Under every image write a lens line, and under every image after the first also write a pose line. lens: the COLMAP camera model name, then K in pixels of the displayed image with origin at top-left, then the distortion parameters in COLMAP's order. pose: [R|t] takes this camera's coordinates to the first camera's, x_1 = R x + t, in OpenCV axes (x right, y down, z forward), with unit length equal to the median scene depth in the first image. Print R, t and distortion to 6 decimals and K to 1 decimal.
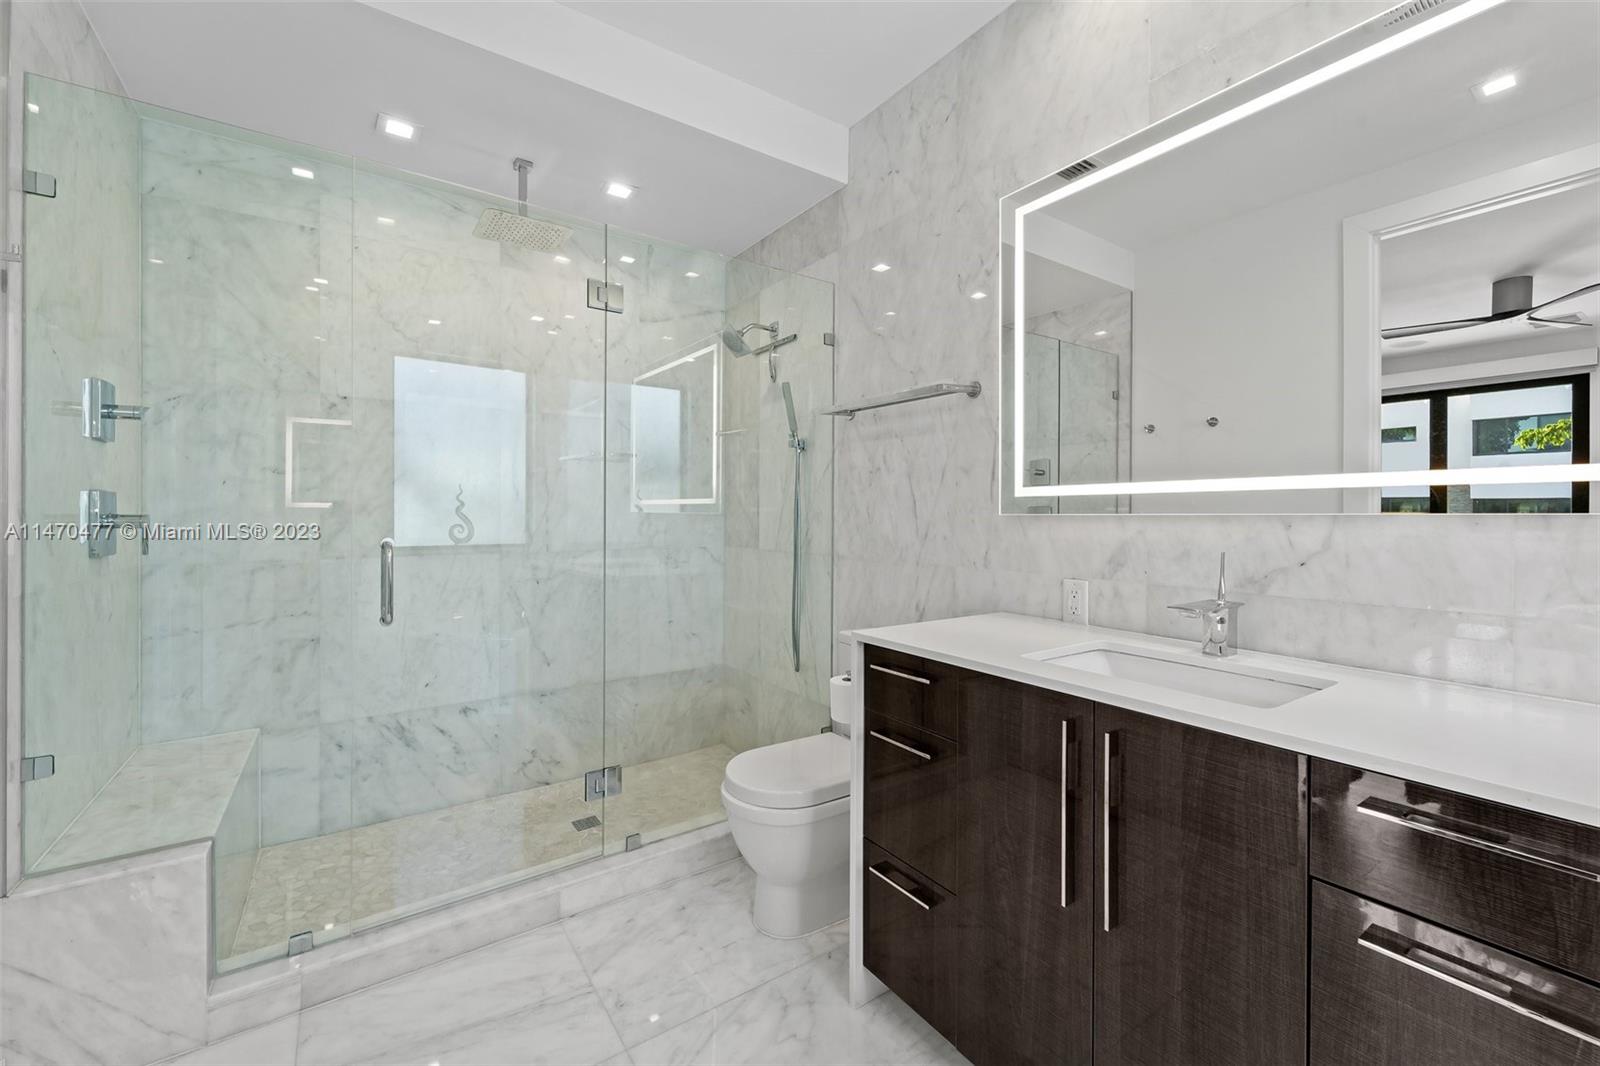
lens RADIAL K [[657.5, 0, 800.3], [0, 657.5, 519.1], [0, 0, 1]] dist [-0.000715, -0.000487]
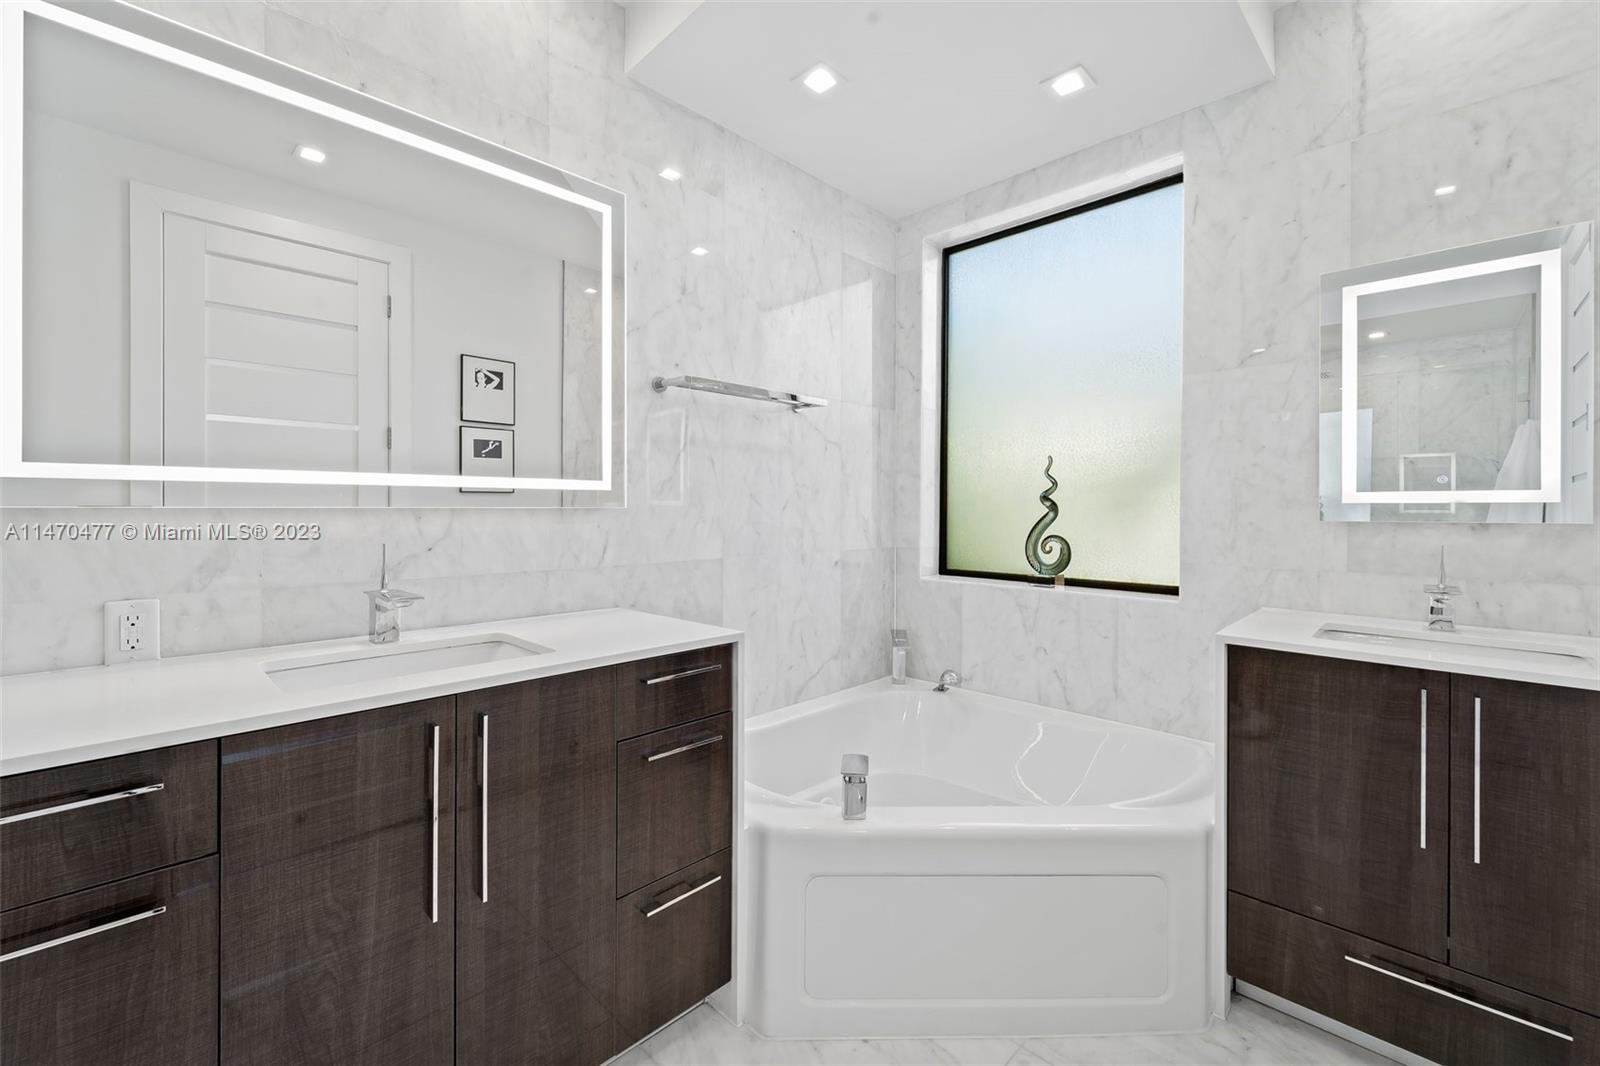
lens RADIAL K [[657.5, 0, 800.2], [0, 657.5, 518.8], [0, 0, 1]] dist [-0.000715, -0.000487]
pose [[-0.189097, -0.012332, 0.981881, -0.520969], [0.006848, 0.999880, 0.013877, 0.000945], [-0.981935, 0.009348, -0.188990, 0.554496]]
